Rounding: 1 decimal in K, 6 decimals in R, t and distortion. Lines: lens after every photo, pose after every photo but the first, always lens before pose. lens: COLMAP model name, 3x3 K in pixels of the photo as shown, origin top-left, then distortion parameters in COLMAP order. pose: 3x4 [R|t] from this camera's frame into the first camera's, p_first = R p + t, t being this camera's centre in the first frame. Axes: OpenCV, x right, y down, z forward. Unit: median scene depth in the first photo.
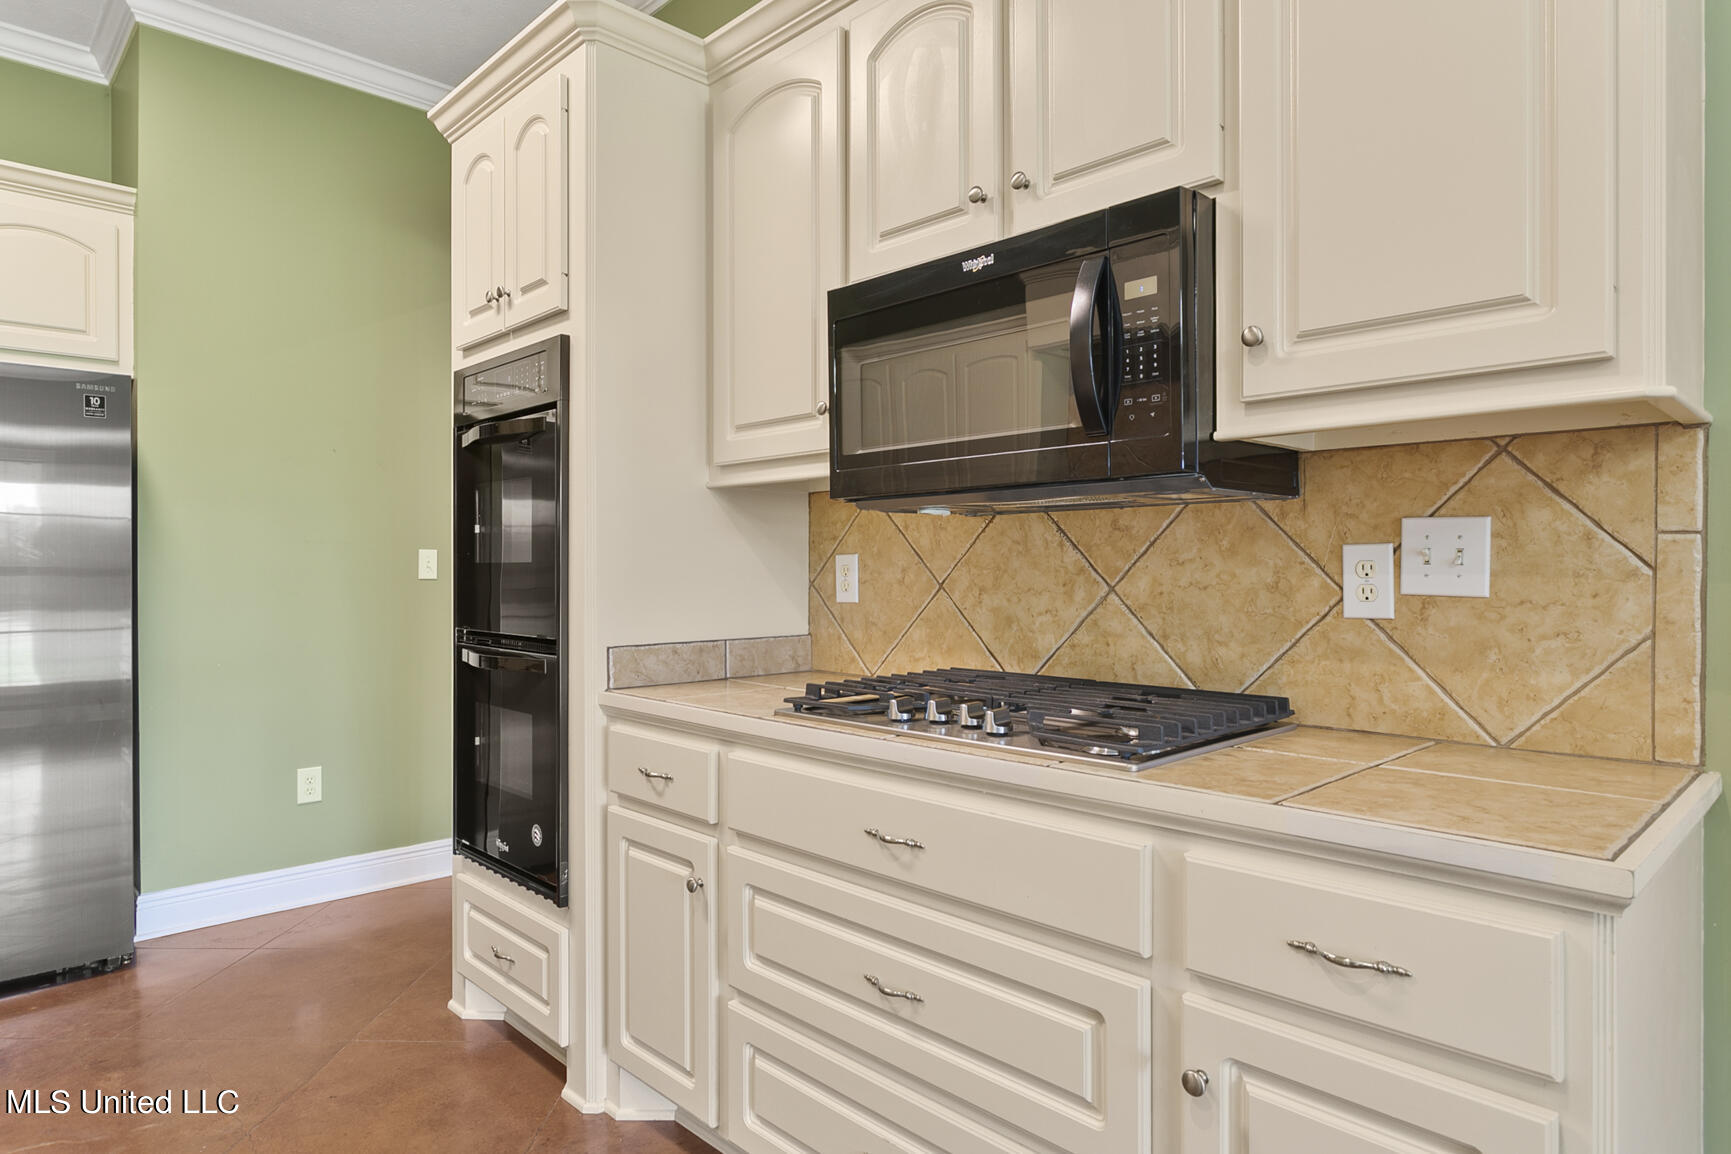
lens RADIAL K [[1021.2, 0, 864.3], [0, 1021.2, 565.6], [0, 0, 1]] dist [-0.007706, -0.000457]
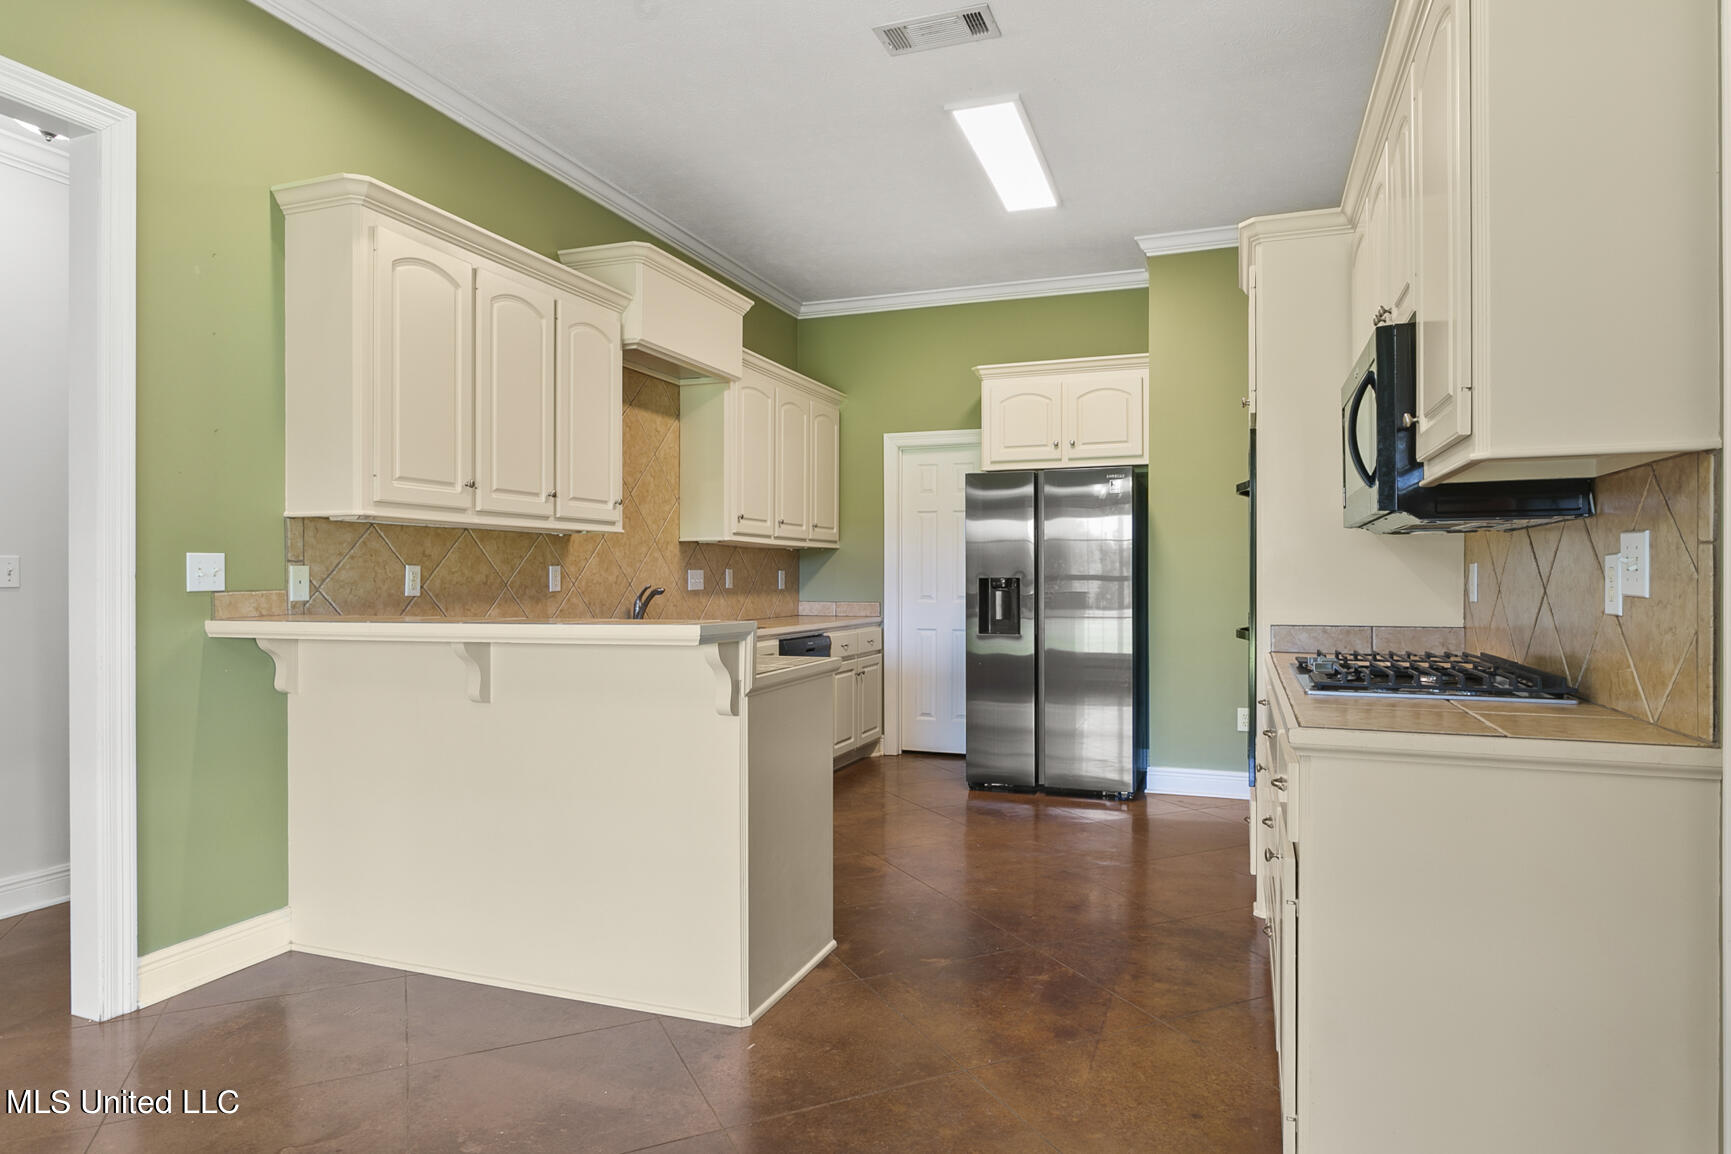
lens RADIAL K [[1021.2, 0, 865.9], [0, 1021.2, 577.7], [0, 0, 1]] dist [-0.007706, -0.000457]
pose [[0.439805, -0.000696, -0.898093, 0.837302], [0.005039, 0.999986, 0.001692, 0.000635], [0.898079, -0.005270, 0.439802, -0.237804]]
